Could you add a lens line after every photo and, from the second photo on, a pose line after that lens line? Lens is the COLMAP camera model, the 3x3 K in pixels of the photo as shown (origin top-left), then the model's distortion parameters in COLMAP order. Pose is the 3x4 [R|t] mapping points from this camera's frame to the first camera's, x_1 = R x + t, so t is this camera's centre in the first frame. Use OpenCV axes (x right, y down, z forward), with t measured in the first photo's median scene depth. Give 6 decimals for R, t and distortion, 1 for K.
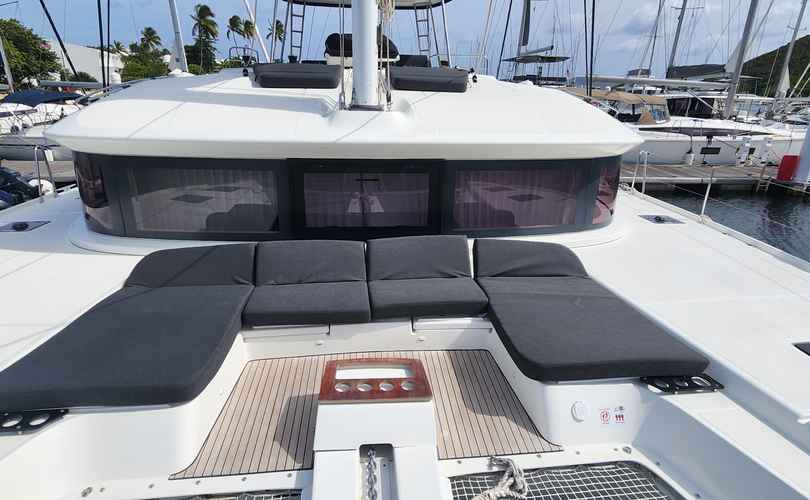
lens RADIAL K [[444.0, 0, 410.7], [0, 444.0, 239.4], [0, 0, 1]] dist [-0.001055, -0.000884]
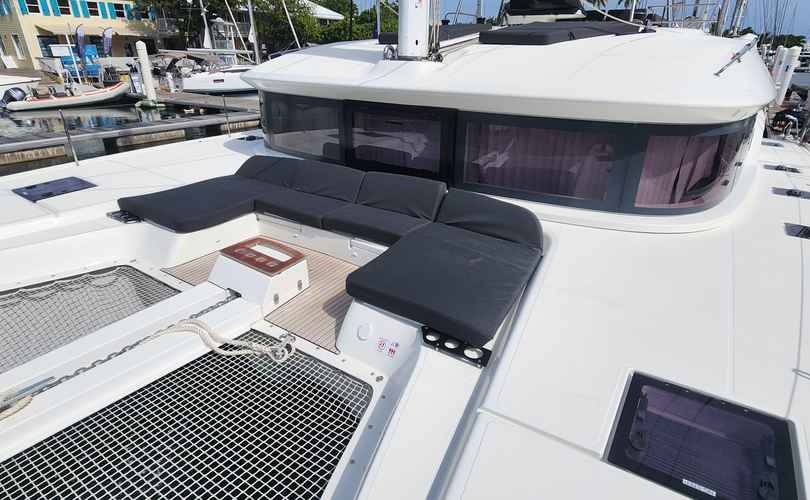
lens RADIAL K [[444.0, 0, 410.7], [0, 444.0, 239.4], [0, 0, 1]] dist [-0.001055, -0.000884]
pose [[0.764421, 0.239544, -0.598564, 0.857880], [-0.204609, 0.970556, 0.127110, 0.004385], [0.611388, 0.025306, 0.790926, 0.160674]]
